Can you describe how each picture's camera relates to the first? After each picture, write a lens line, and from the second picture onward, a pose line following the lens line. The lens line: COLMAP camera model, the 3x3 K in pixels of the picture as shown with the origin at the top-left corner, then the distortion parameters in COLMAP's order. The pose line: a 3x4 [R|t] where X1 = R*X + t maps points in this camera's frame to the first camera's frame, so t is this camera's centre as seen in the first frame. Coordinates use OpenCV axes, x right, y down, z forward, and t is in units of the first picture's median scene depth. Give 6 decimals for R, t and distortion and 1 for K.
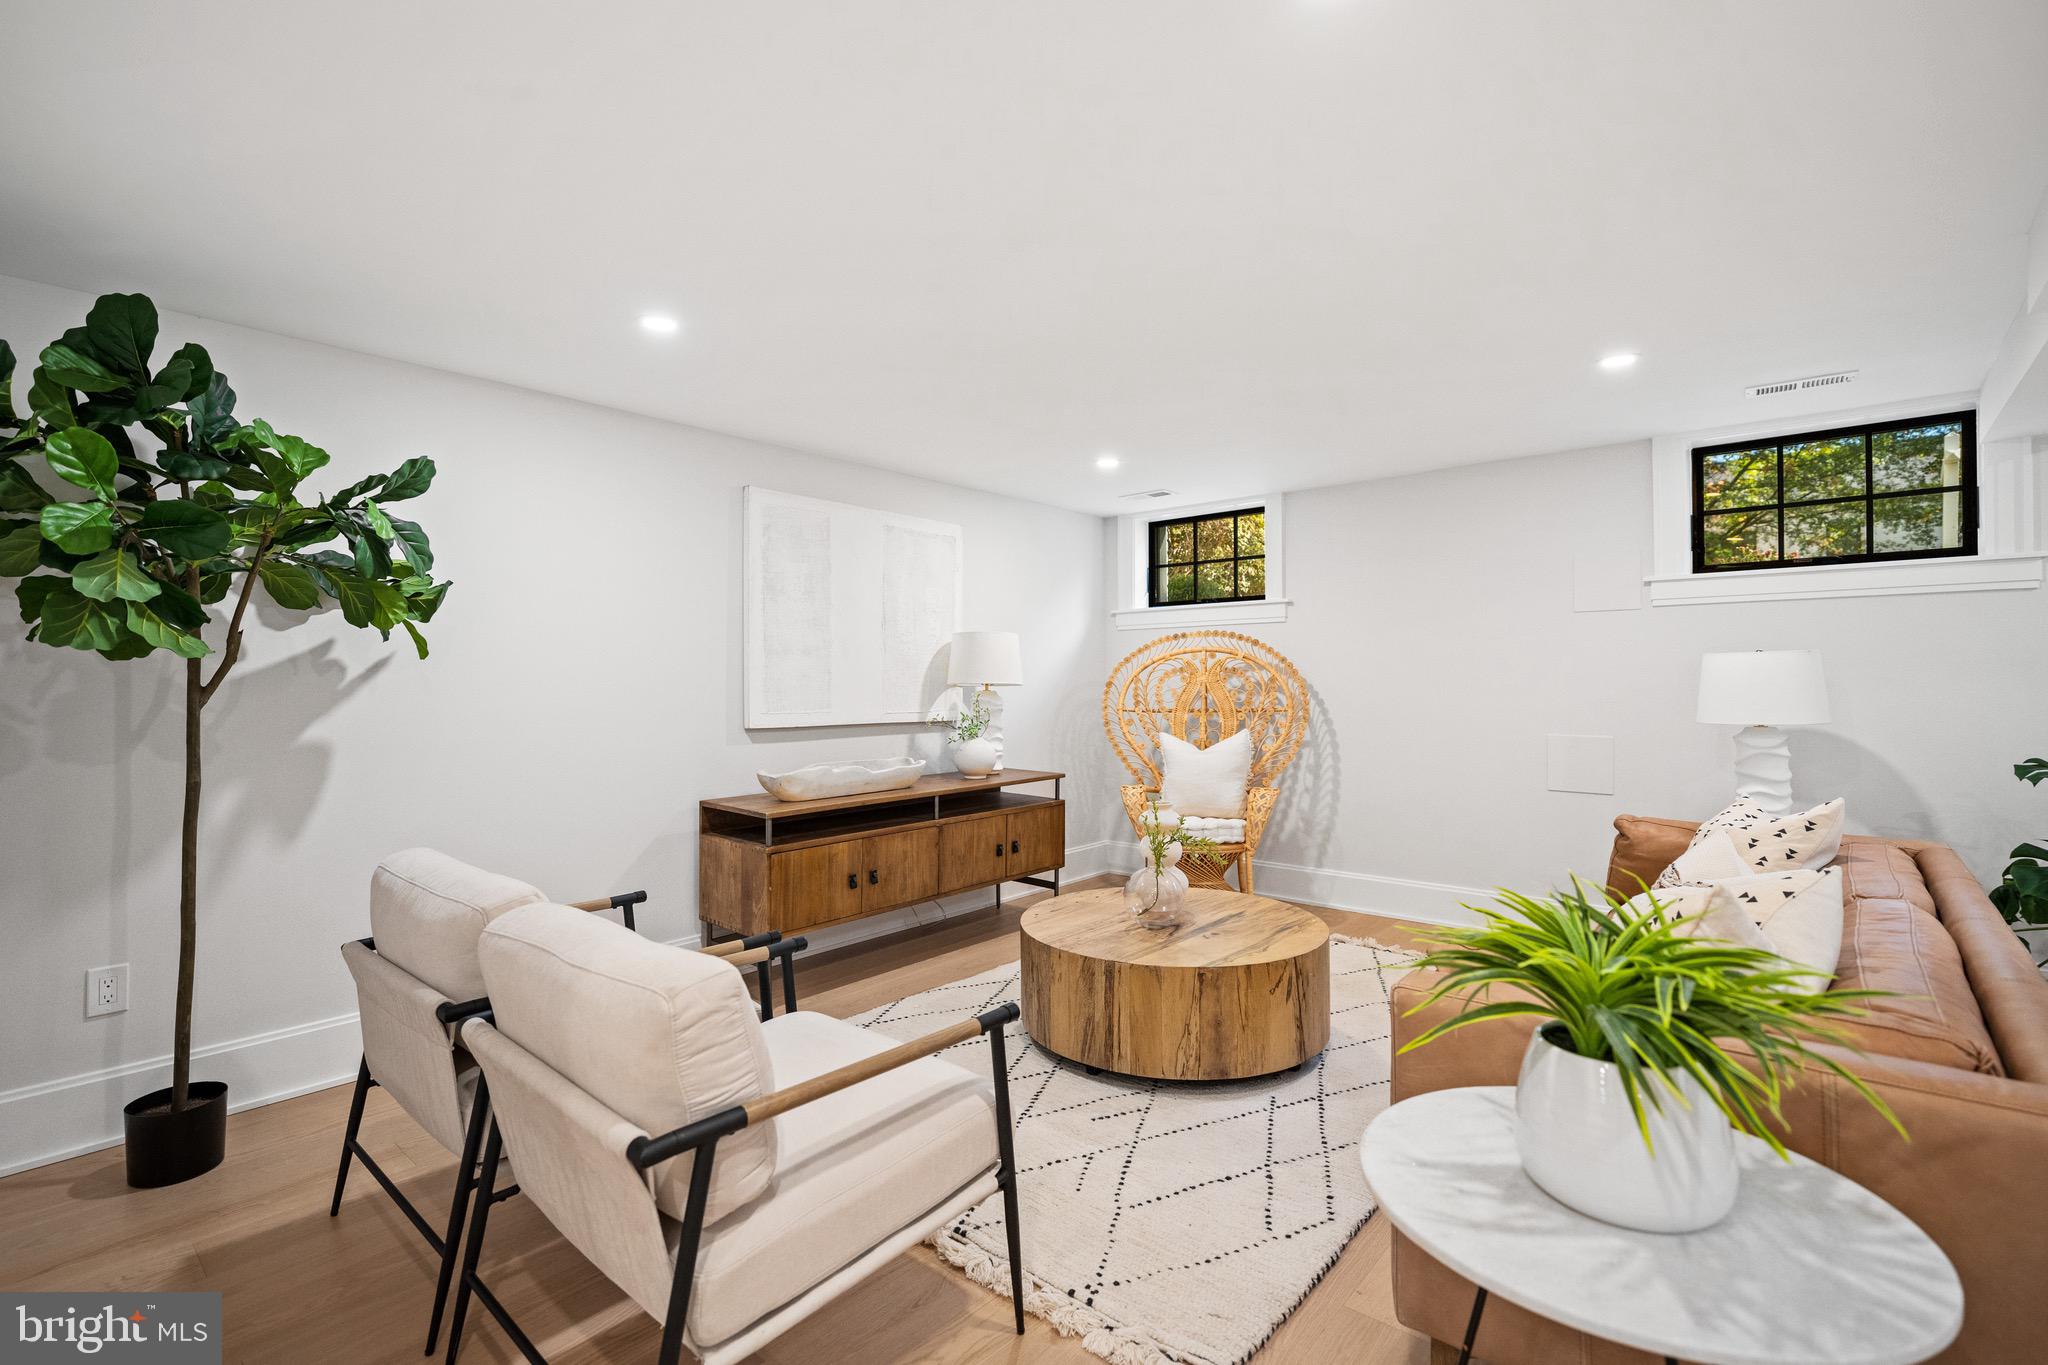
lens RADIAL K [[925.3, 0, 1021.8], [0, 925.3, 678.5], [0, 0, 1]] dist [-0.000825, -0.000014]
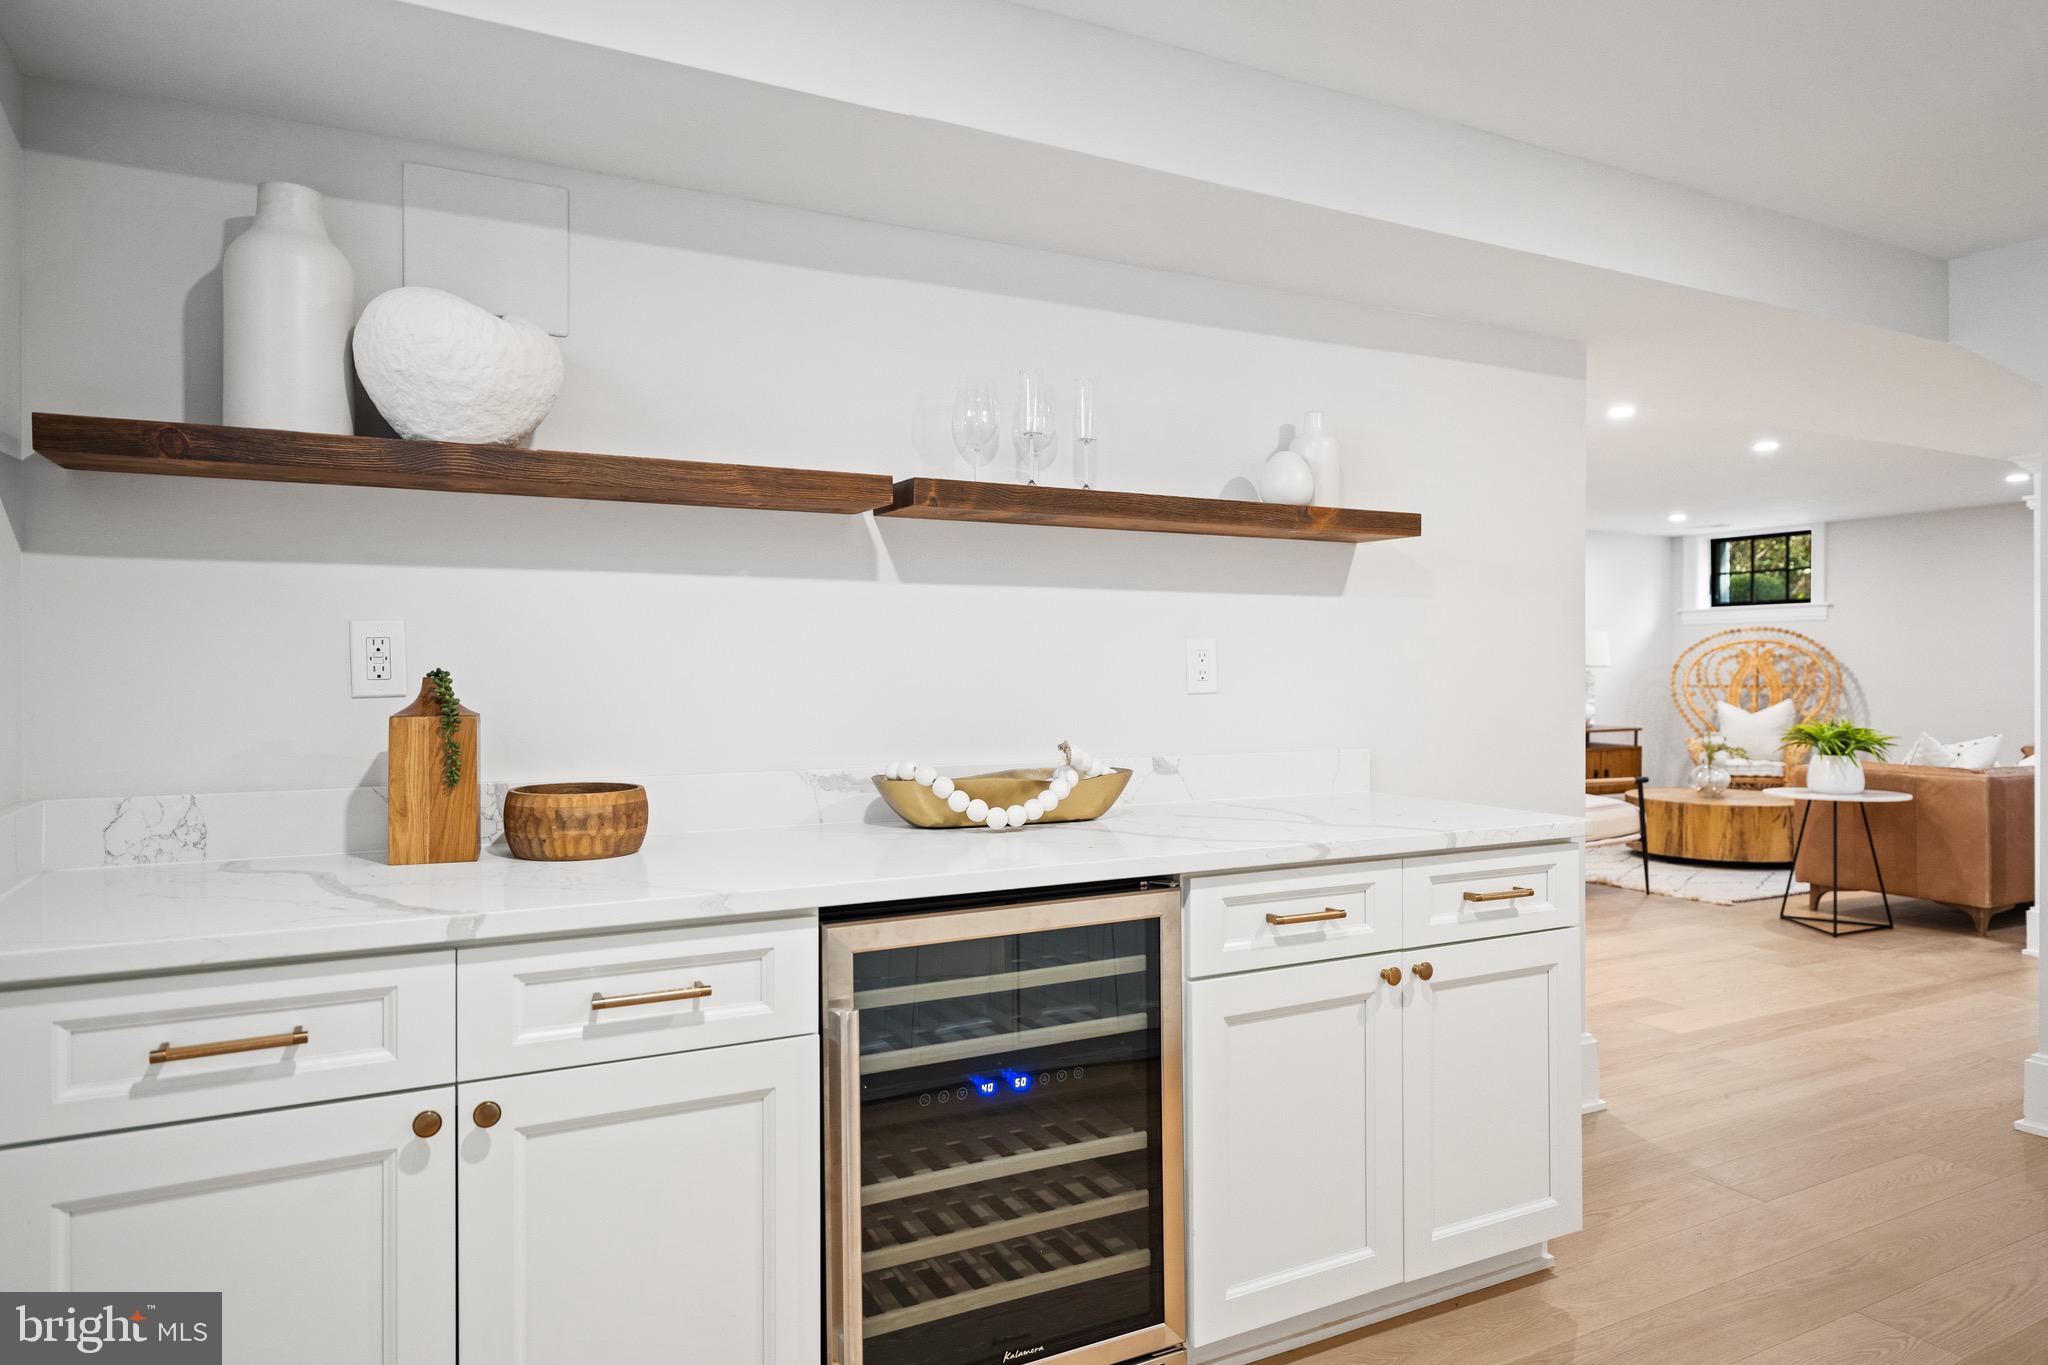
lens RADIAL K [[1186.0, 0, 1026.6], [0, 1186.0, 676.3], [0, 0, 1]] dist [-0.001373, -0.000064]
pose [[0.922759, 0.005336, -0.385341, -0.119502], [-0.000444, 0.999918, 0.012783, -0.001358], [0.385378, -0.011624, 0.922686, -1.015272]]
